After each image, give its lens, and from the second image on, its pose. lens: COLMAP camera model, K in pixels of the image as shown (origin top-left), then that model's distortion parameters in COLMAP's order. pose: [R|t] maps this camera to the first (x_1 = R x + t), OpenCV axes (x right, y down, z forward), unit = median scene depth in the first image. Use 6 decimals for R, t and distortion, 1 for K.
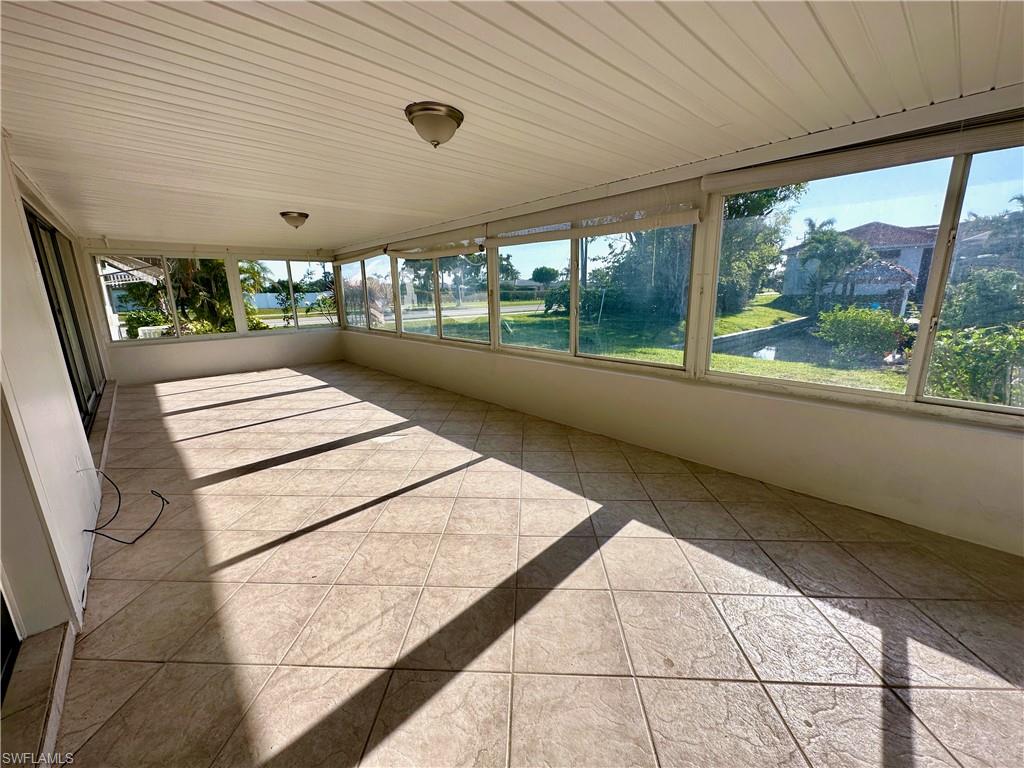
lens RADIAL K [[407.6, 0, 511.3], [0, 407.6, 382.2], [0, 0, 1]] dist [0.004607, 0.000062]
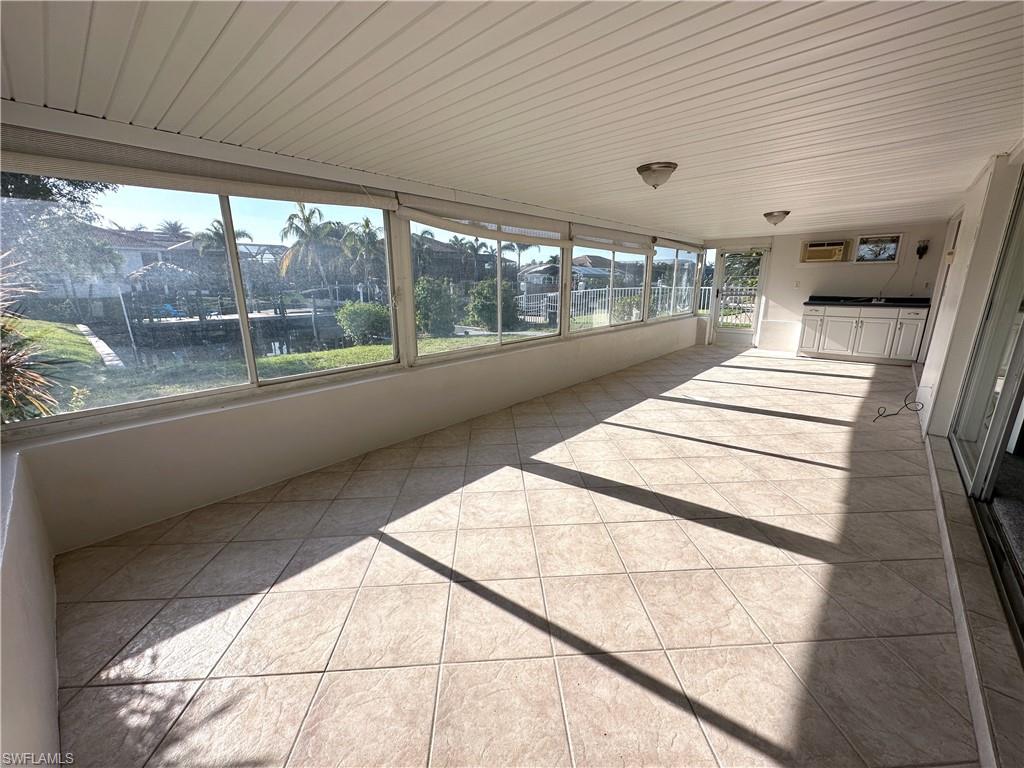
lens RADIAL K [[407.6, 0, 510.0], [0, 407.6, 385.7], [0, 0, 1]] dist [0.004607, 0.000062]
pose [[-0.090526, -0.225083, 0.970125, -1.346491], [0.236806, 0.941320, 0.240497, -0.311467], [-0.967330, 0.251503, -0.031913, 1.453659]]
